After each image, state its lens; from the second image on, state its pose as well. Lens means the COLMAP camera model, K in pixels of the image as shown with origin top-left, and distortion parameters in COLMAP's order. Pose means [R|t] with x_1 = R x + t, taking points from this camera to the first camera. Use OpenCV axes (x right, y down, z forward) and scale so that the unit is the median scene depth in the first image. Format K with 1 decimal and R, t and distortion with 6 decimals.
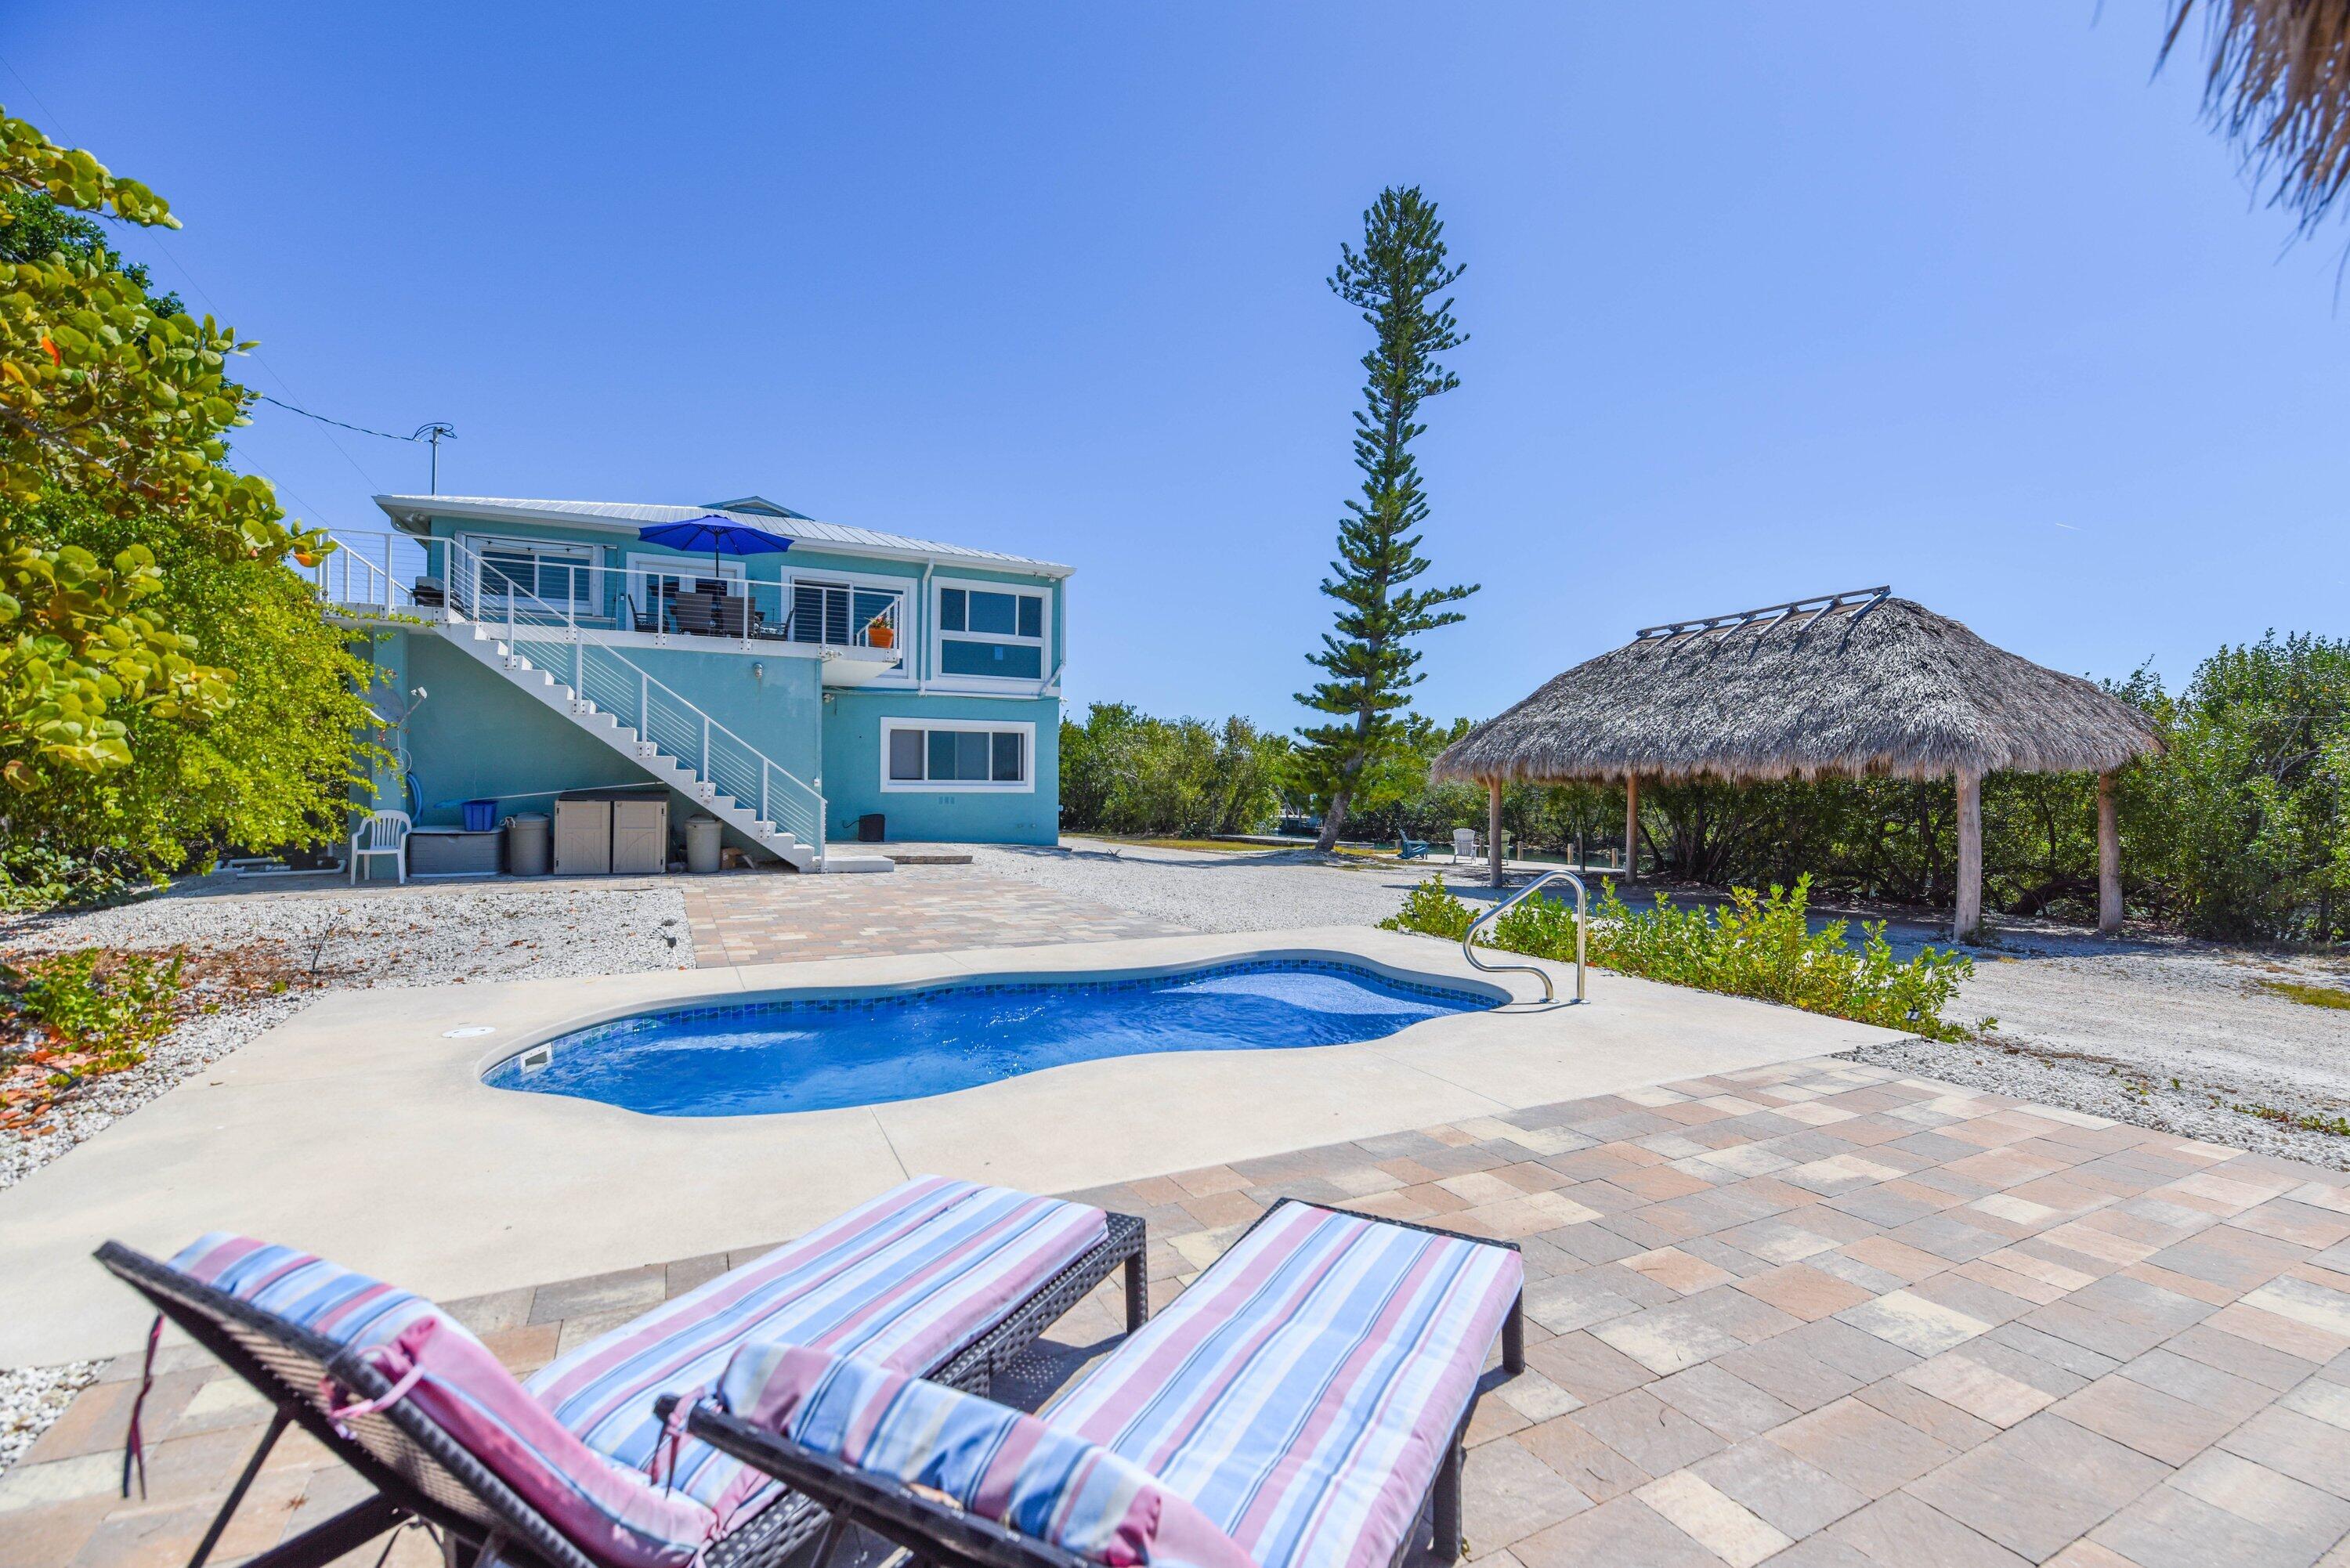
lens RADIAL K [[1018.5, 0, 1175.0], [0, 1018.5, 784.0], [0, 0, 1]] dist [-0.001218, -0.010507]
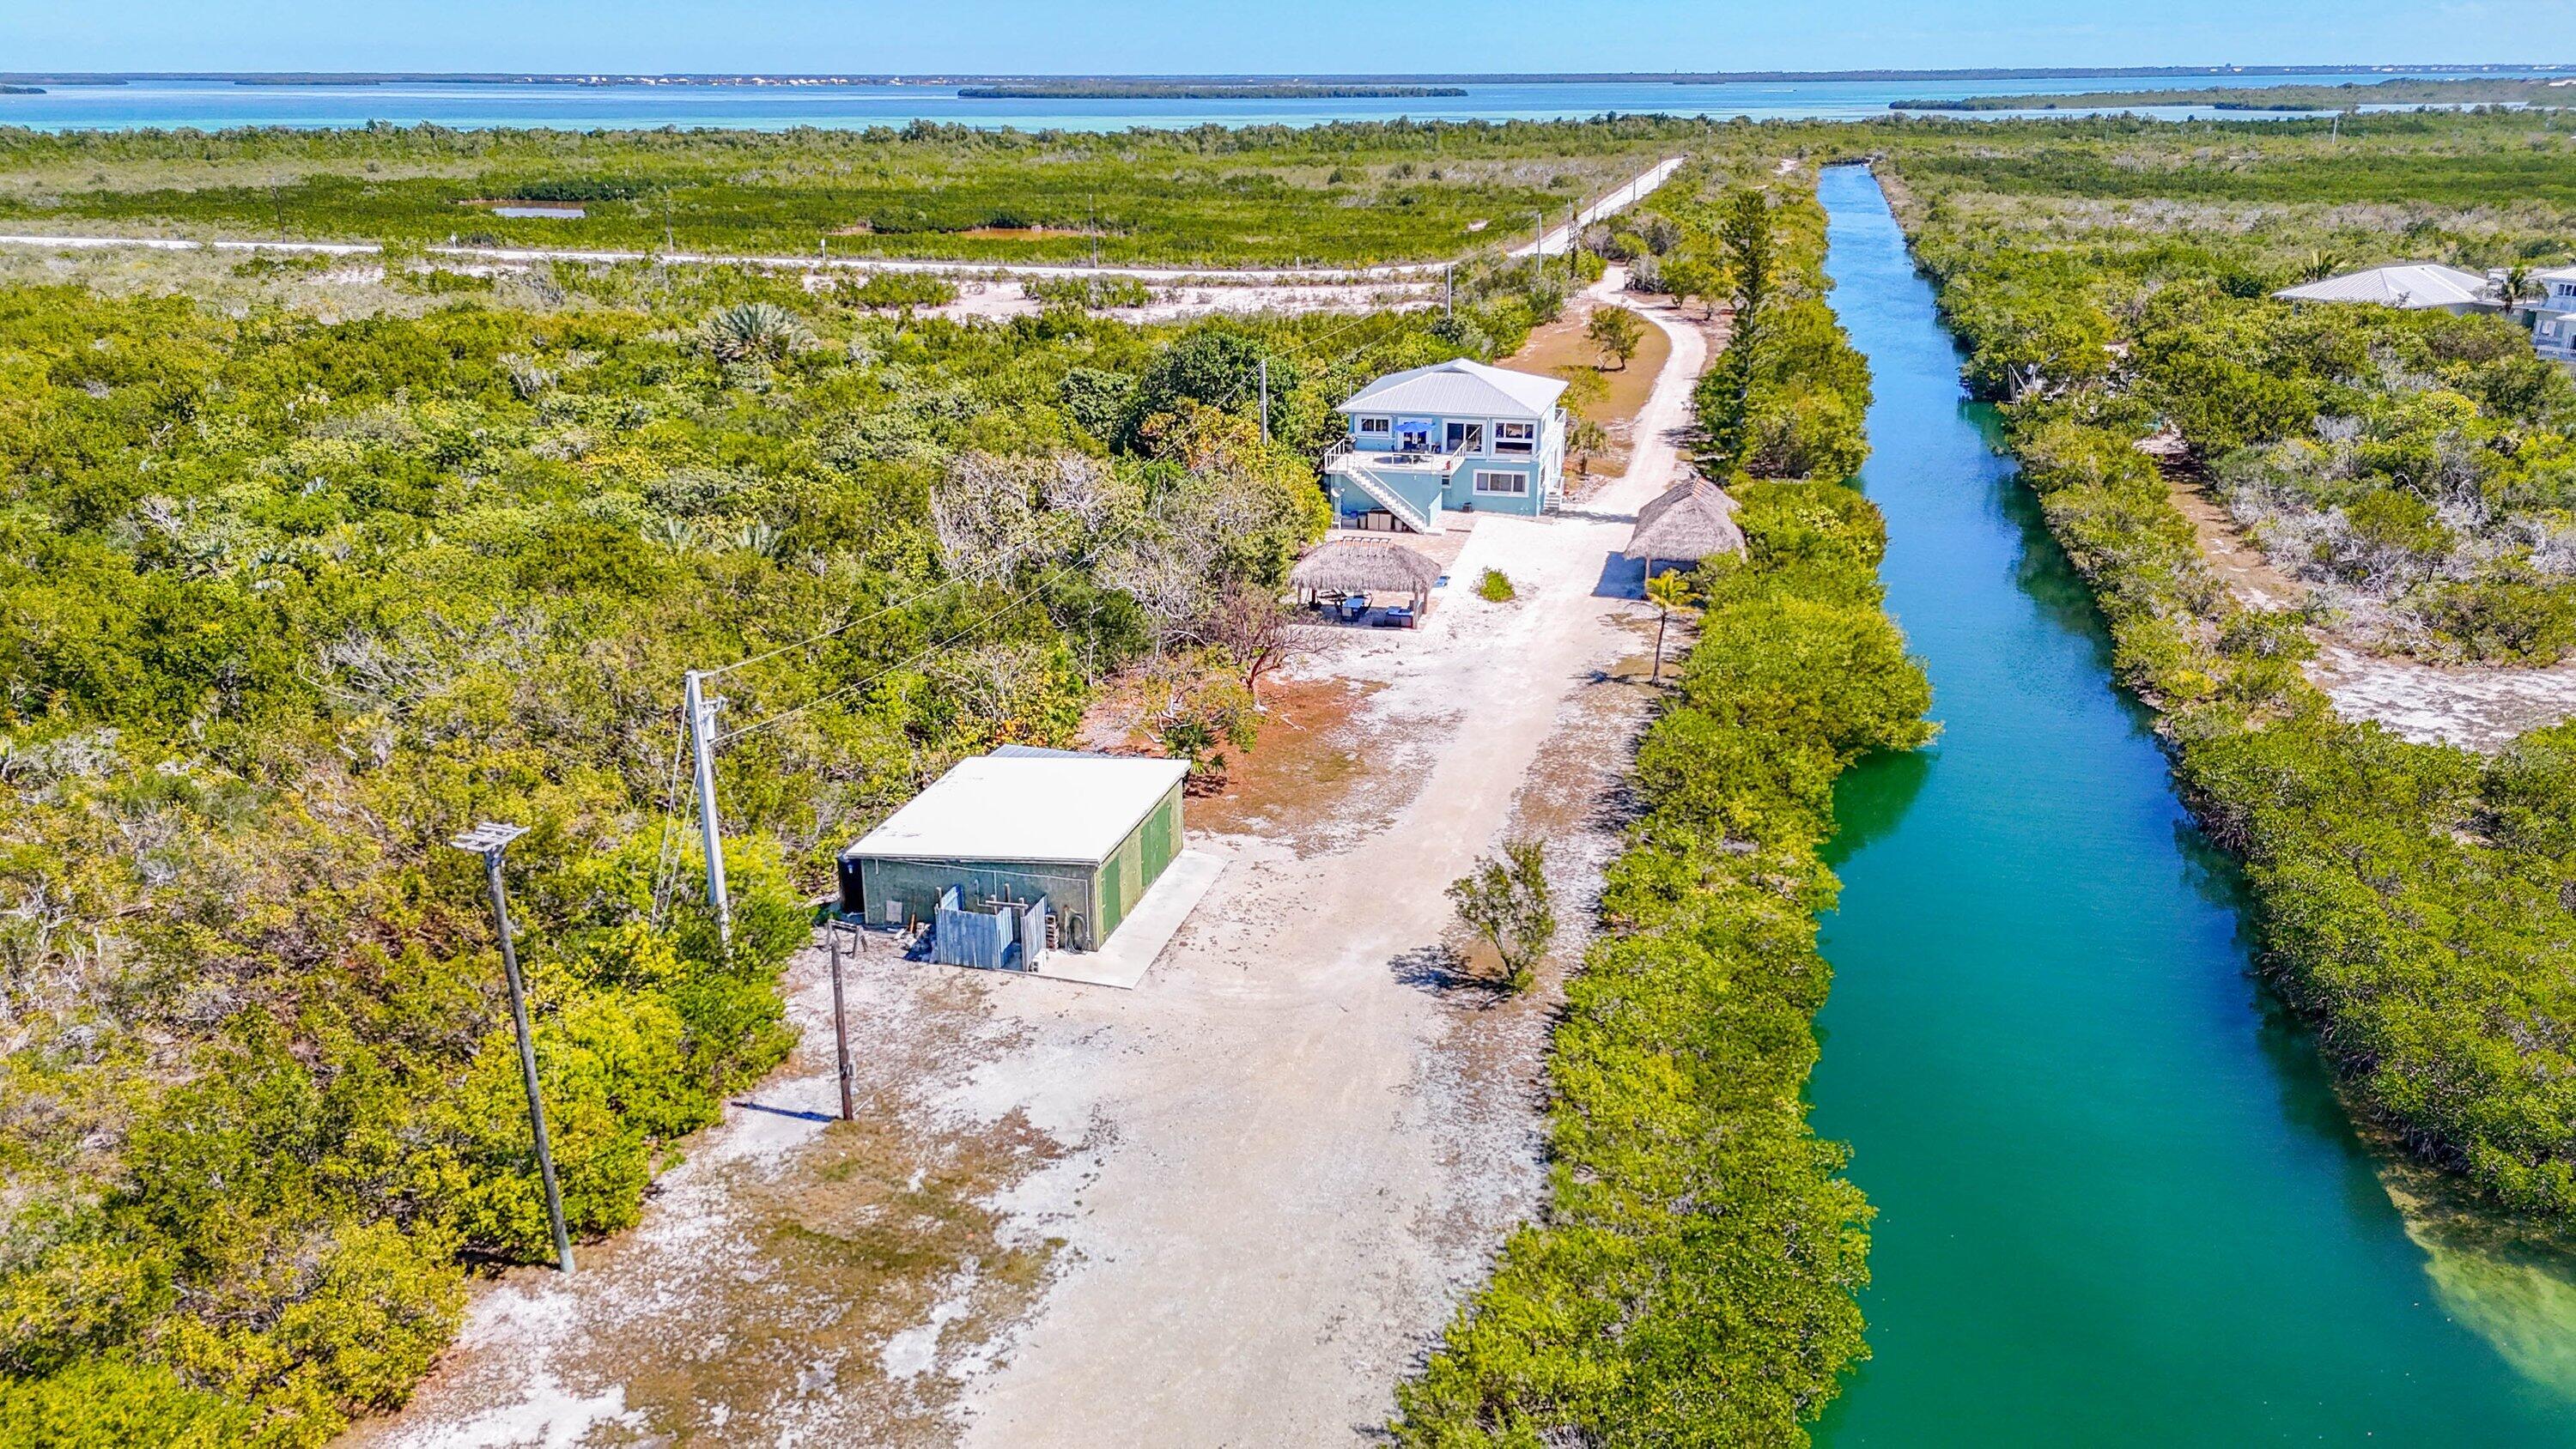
lens RADIAL K [[1875.9, 0, 1292.9], [0, 1875.9, 722.1], [0, 0, 1]] dist [0.082309, -0.088284]
pose [[0.767200, 0.198606, -0.609885, 2.776386], [0.014776, 0.945129, 0.326364, -1.162133], [0.641237, -0.259398, 0.722168, -3.441735]]
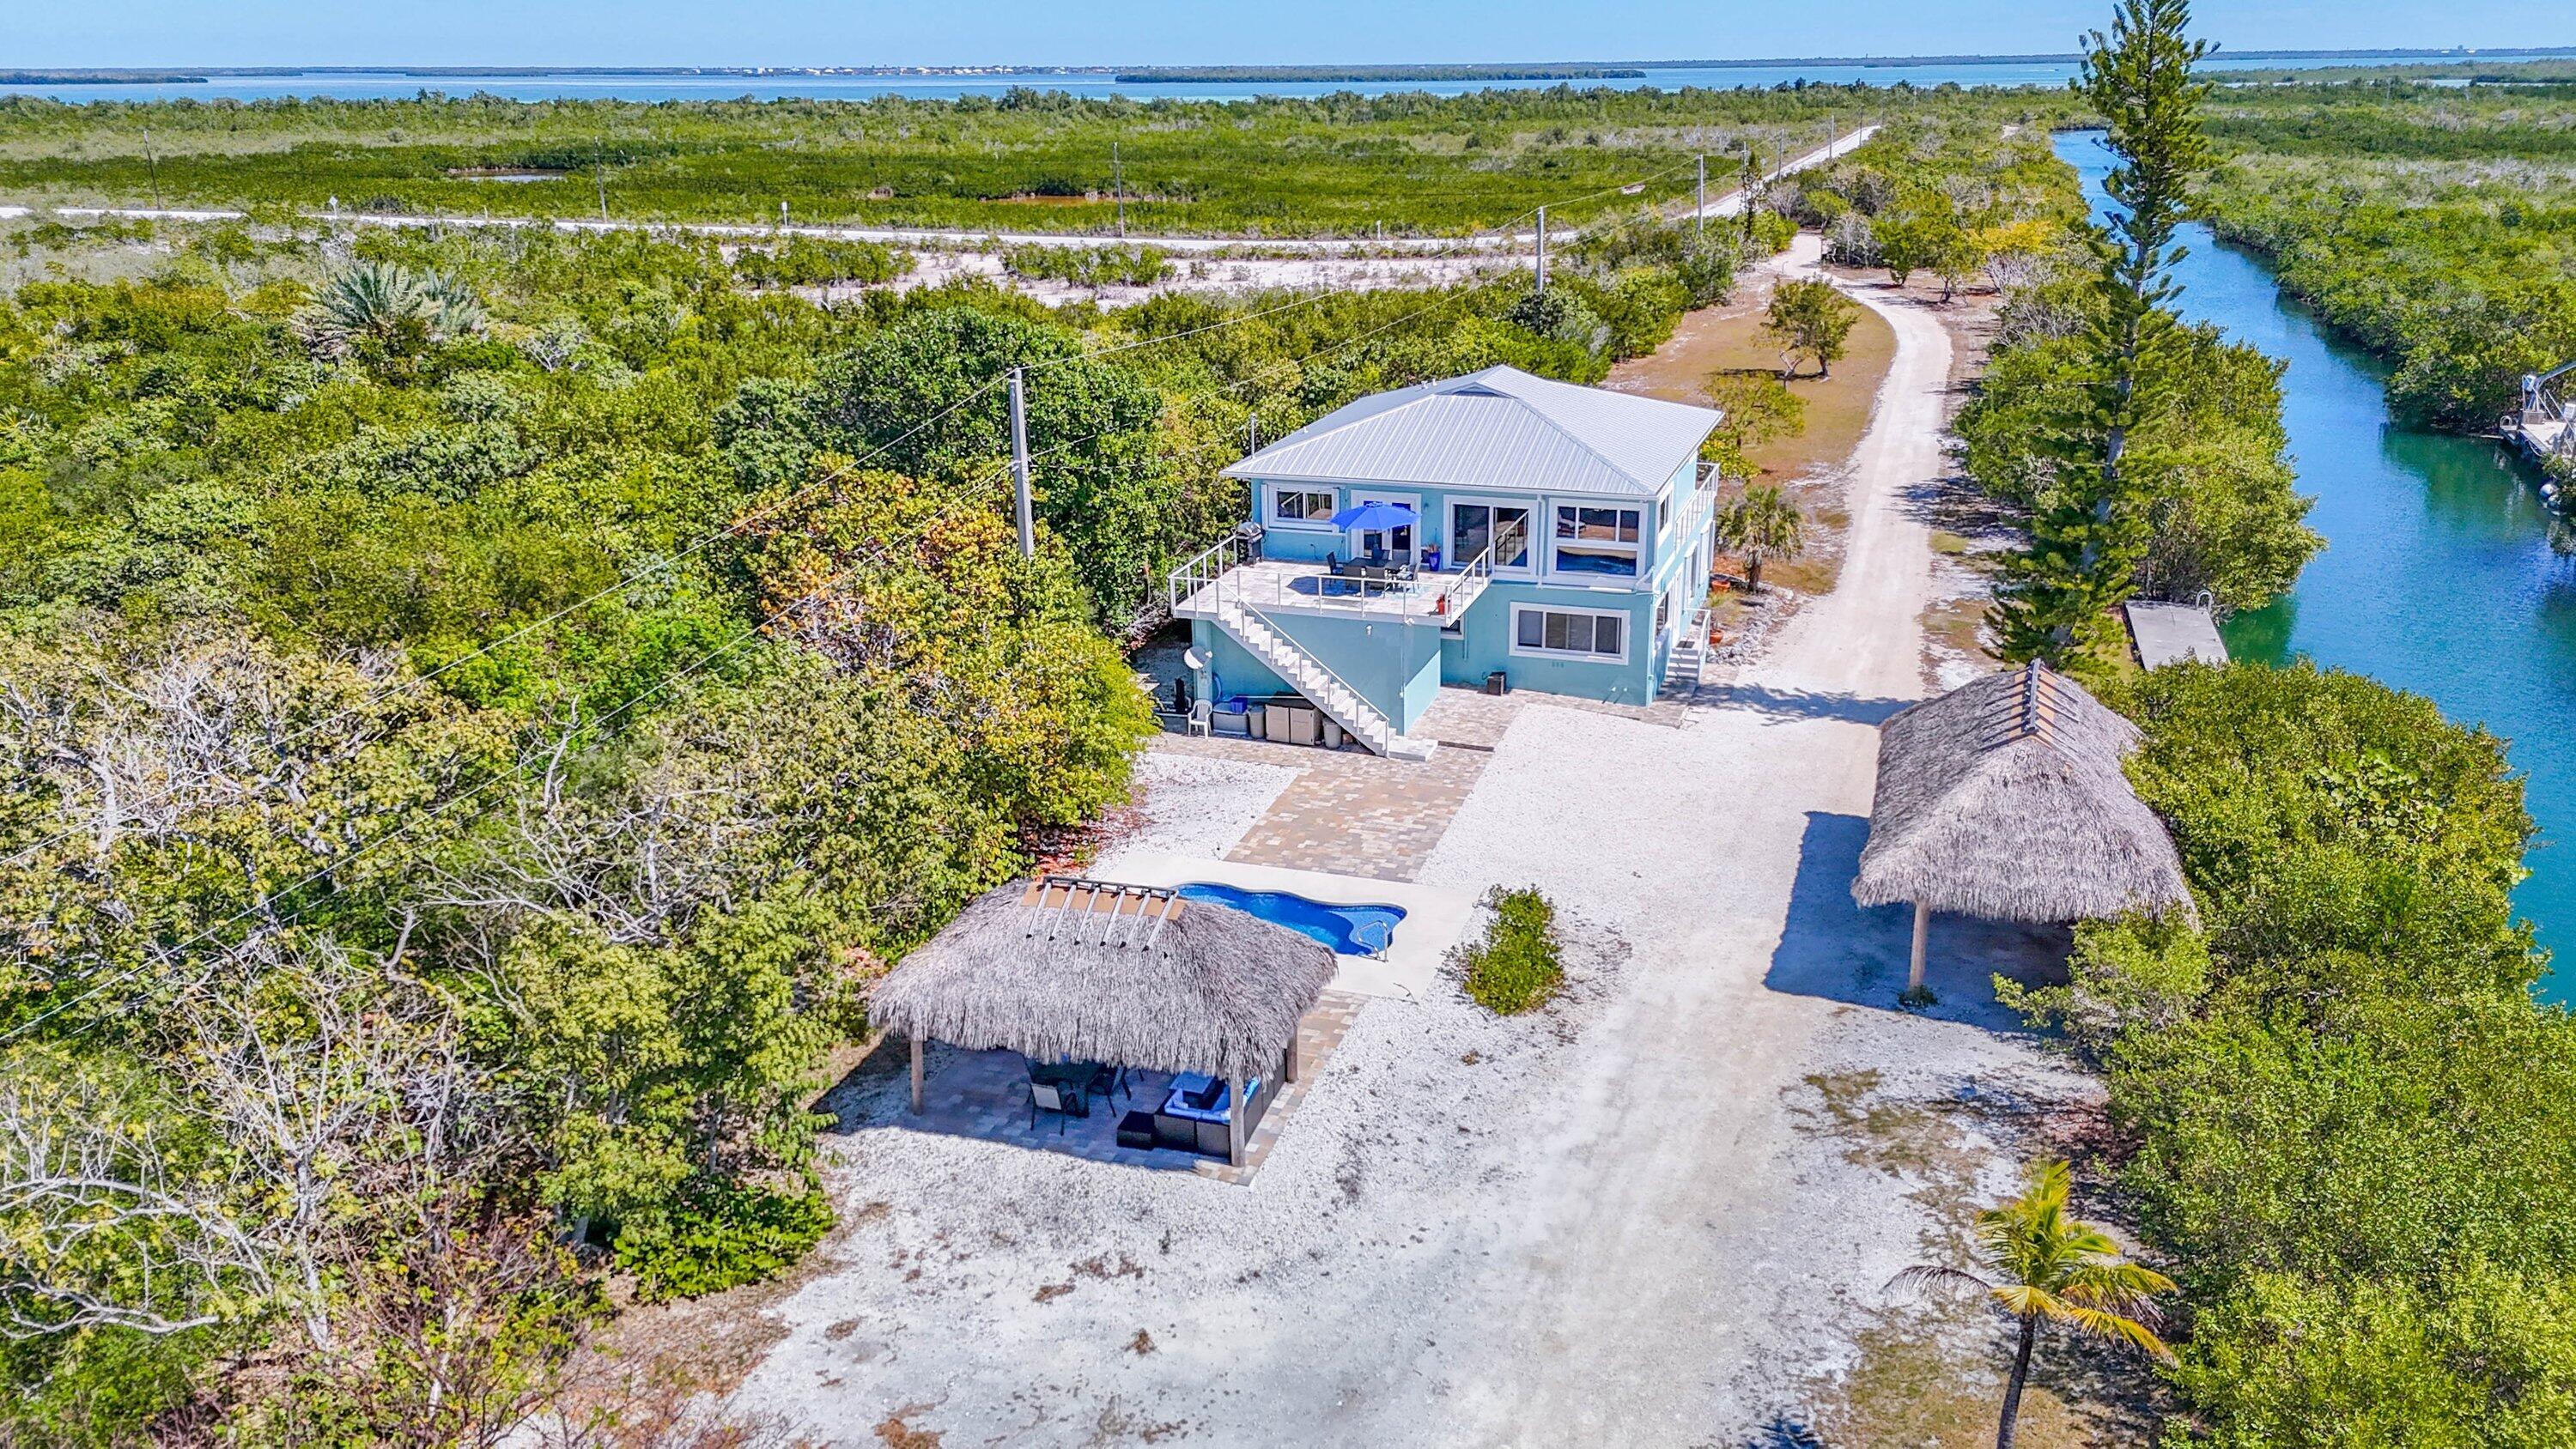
lens RADIAL K [[1930.2, 0, 1348.0], [0, 1930.2, 641.2], [0, 0, 1]] dist [0.091613, -0.107962]
pose [[0.727040, 0.182053, -0.662020, 1.279501], [0.020088, 0.958154, 0.285549, -0.766108], [0.686302, -0.220904, 0.692959, -0.941714]]
